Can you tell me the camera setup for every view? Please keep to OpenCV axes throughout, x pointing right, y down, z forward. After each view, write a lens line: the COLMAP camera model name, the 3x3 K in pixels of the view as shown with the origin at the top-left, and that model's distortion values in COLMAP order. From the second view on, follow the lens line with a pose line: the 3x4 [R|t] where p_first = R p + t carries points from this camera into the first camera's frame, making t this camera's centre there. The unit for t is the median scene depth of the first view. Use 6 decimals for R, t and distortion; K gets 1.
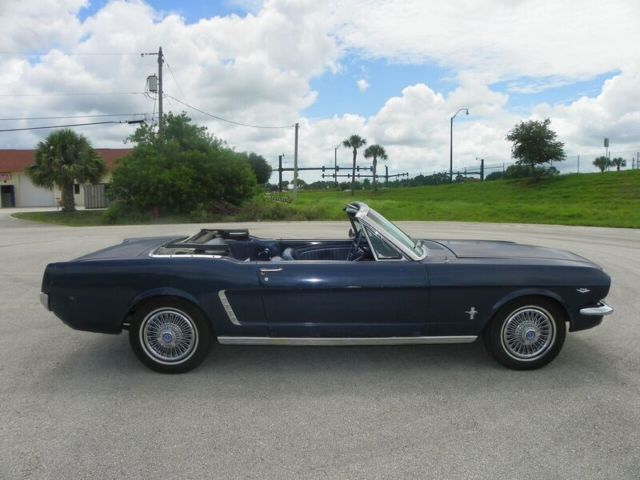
lens RADIAL K [[490.5, 0, 322.5], [0, 490.5, 247.2], [0, 0, 1]] dist [-0.159367, 0.107043]
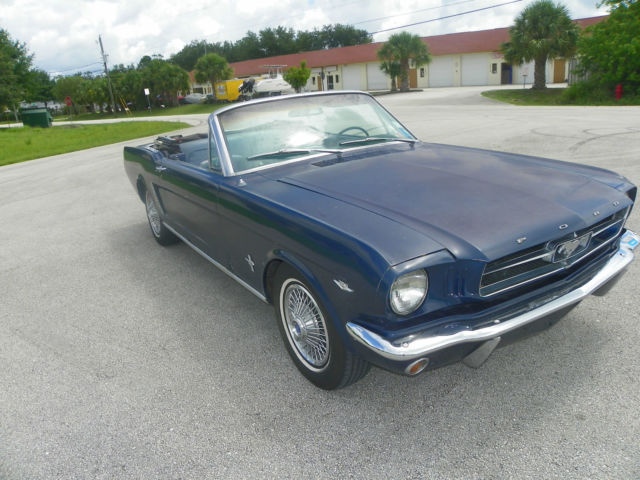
lens RADIAL K [[490.5, 0, 321.7], [0, 490.5, 249.9], [0, 0, 1]] dist [-0.159367, 0.107043]
pose [[0.518710, 0.250694, -0.817369, 0.122925], [-0.032800, 0.961174, 0.273985, -0.010014], [0.854321, -0.115309, 0.506794, 0.097272]]
